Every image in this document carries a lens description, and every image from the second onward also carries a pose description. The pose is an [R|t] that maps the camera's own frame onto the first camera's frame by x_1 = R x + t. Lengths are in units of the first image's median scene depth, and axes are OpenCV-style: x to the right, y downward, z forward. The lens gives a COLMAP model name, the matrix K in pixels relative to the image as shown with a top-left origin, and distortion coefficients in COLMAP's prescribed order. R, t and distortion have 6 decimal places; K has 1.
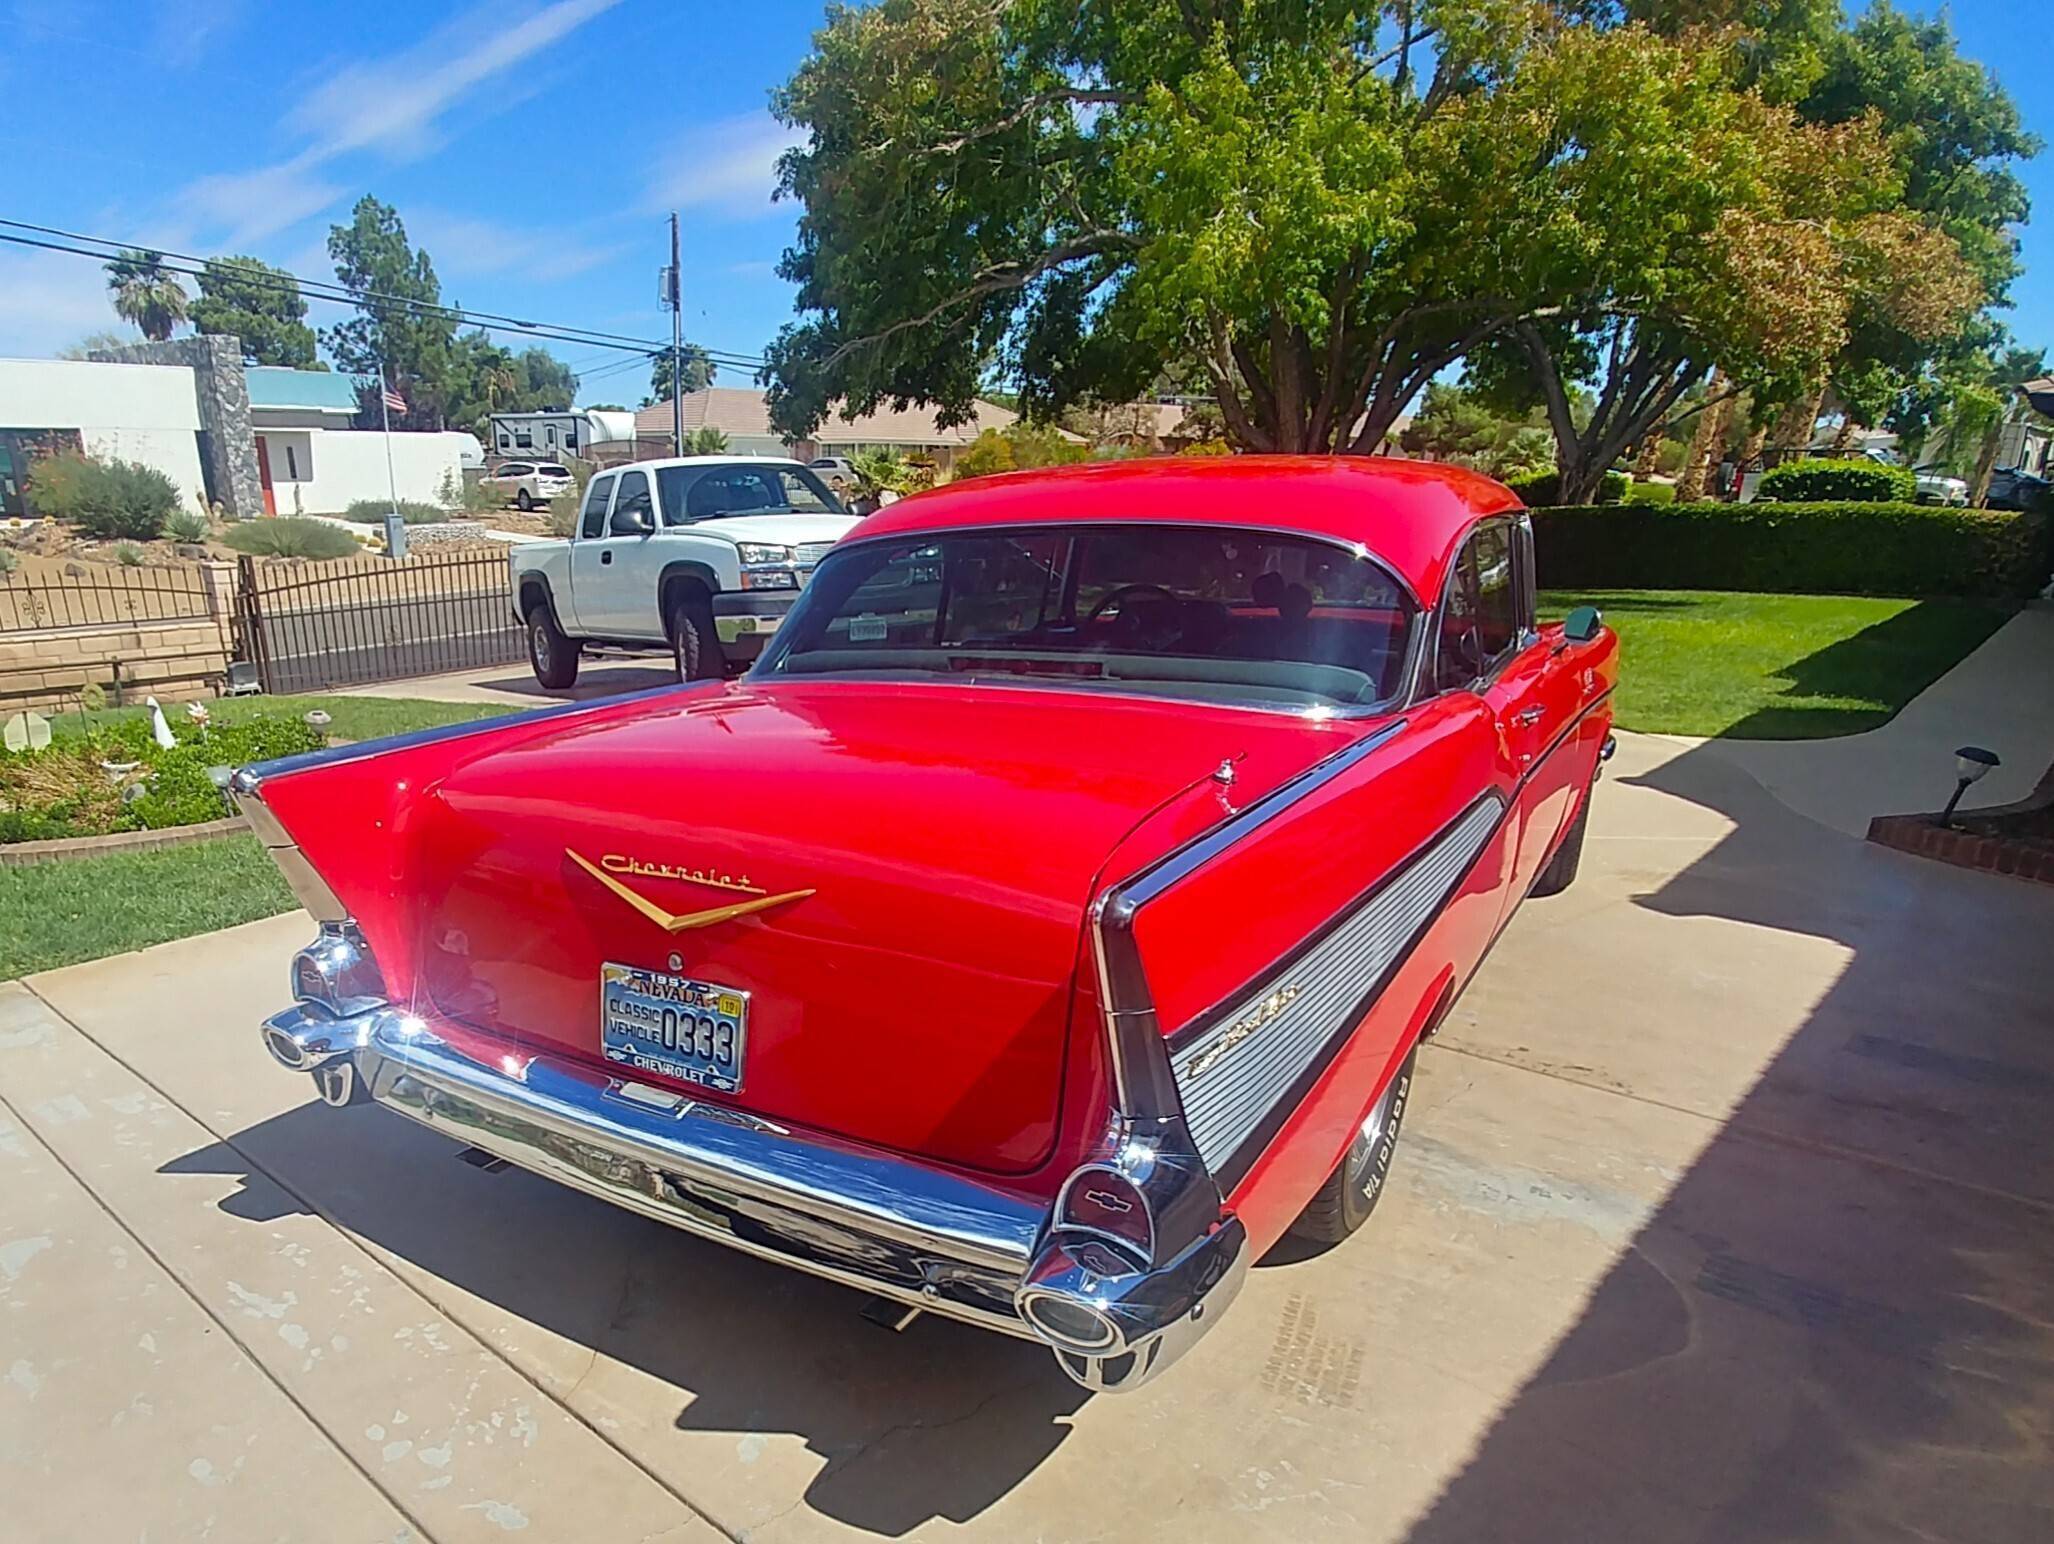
lens RADIAL K [[1452.8, 0, 978.8], [0, 1452.8, 935.8], [0, 0, 1]] dist [-0.063336, 0.055749]
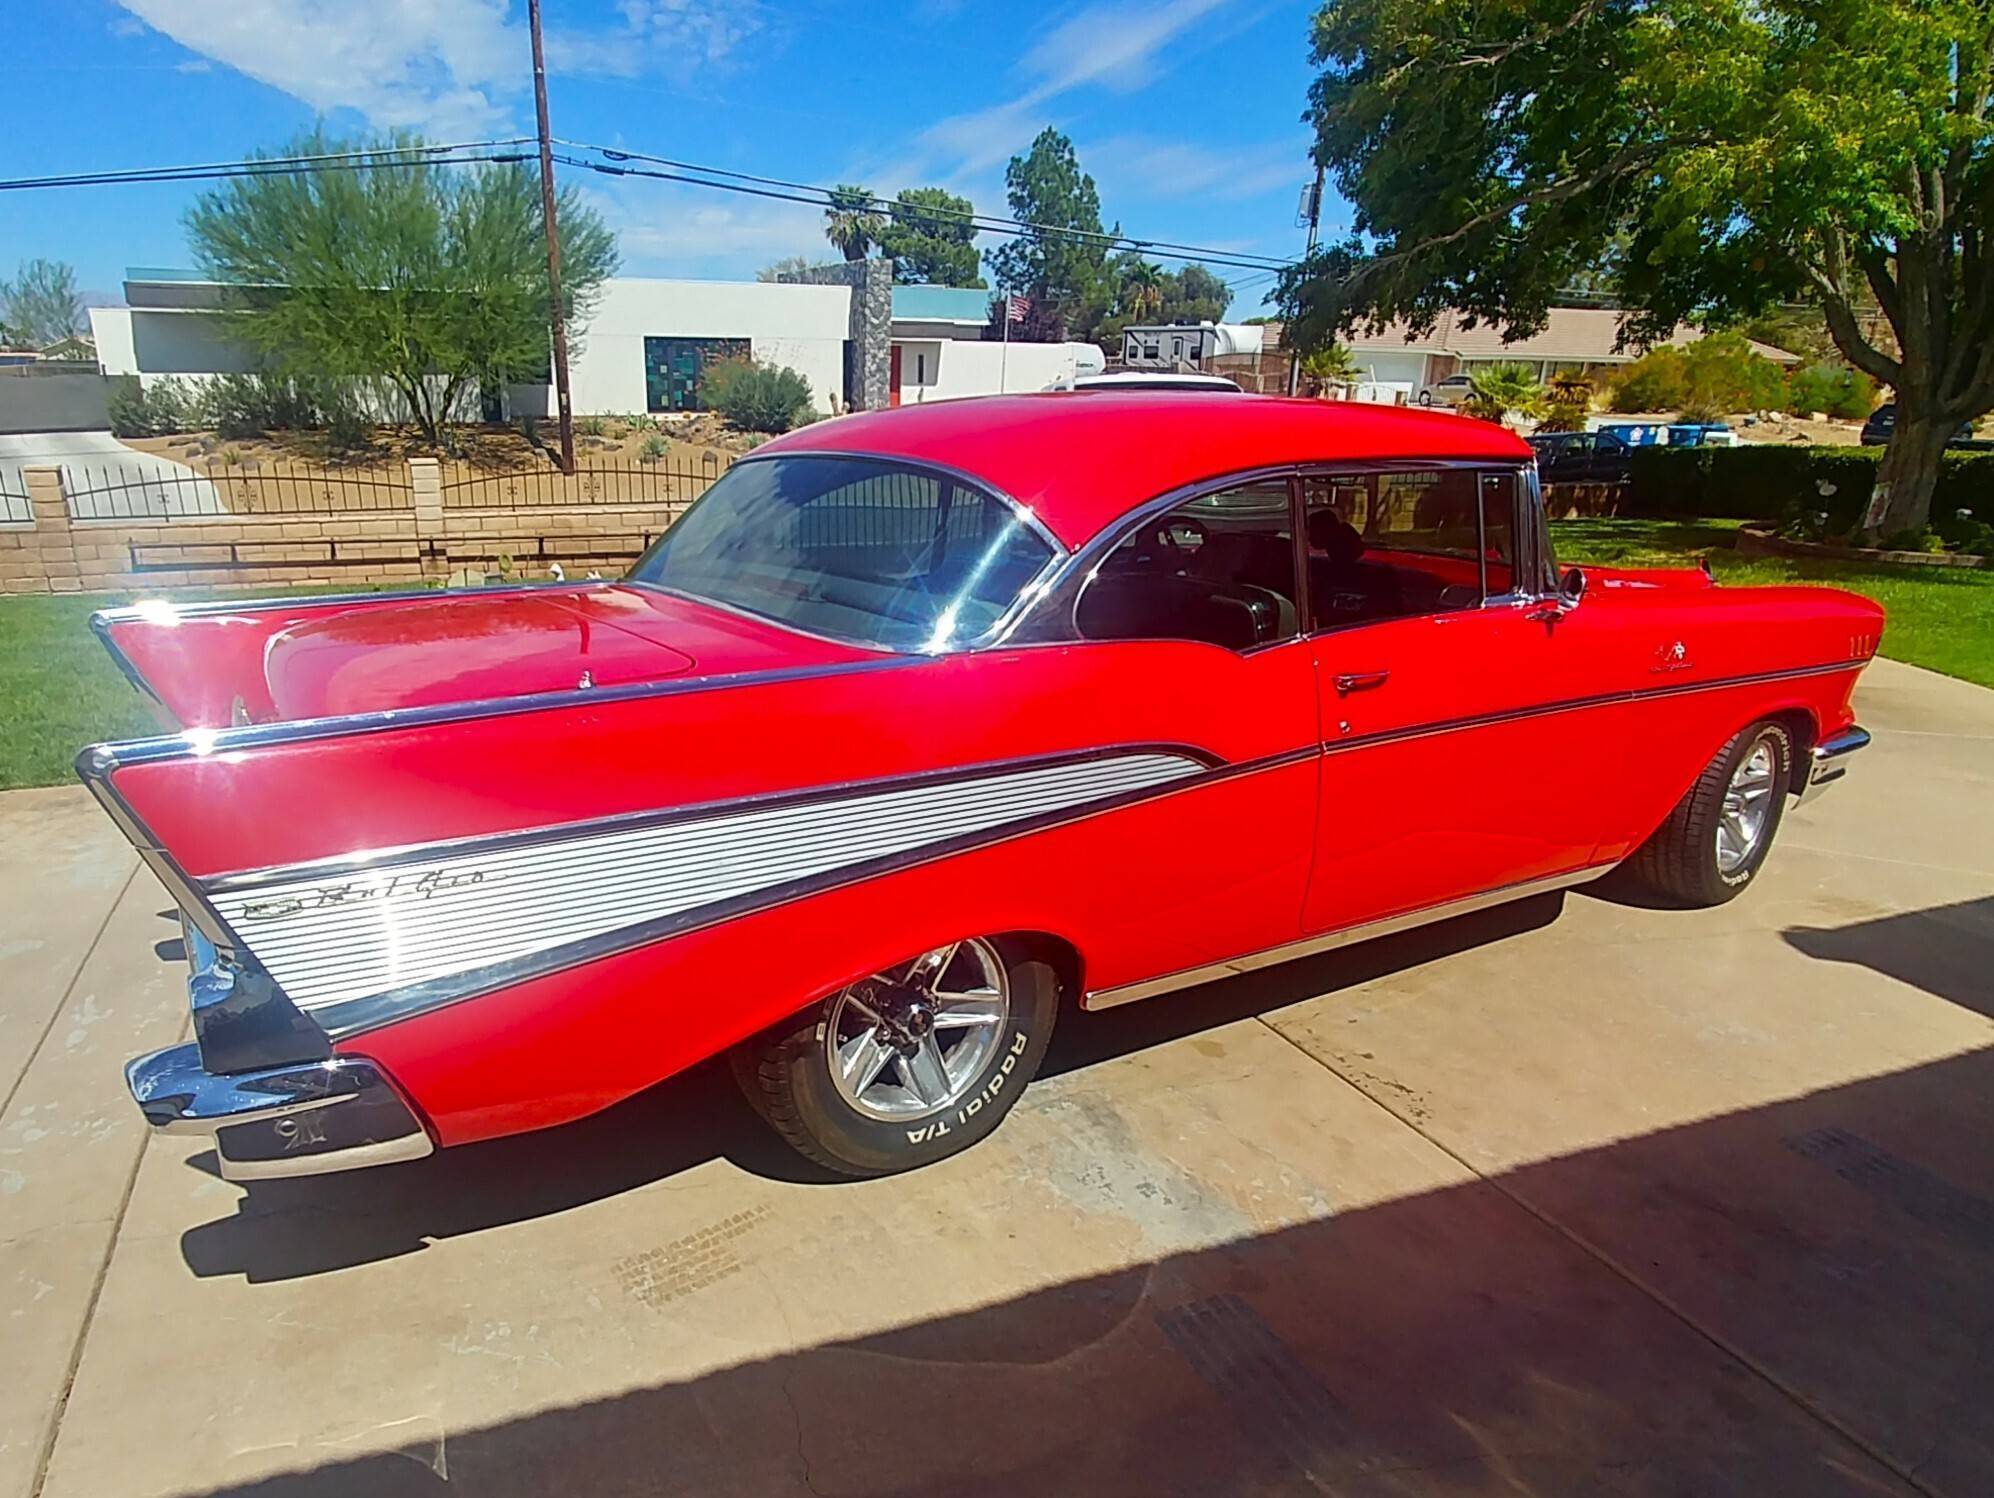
lens RADIAL K [[1507.8, 0, 1007.3], [0, 1507.8, 719.6], [0, 0, 1]] dist [-0.026324, 0.005776]
pose [[0.896950, 0.110640, -0.428064, 0.108734], [-0.148830, 0.987237, -0.056686, -0.007686], [0.416329, 0.114553, 0.901969, 0.010976]]
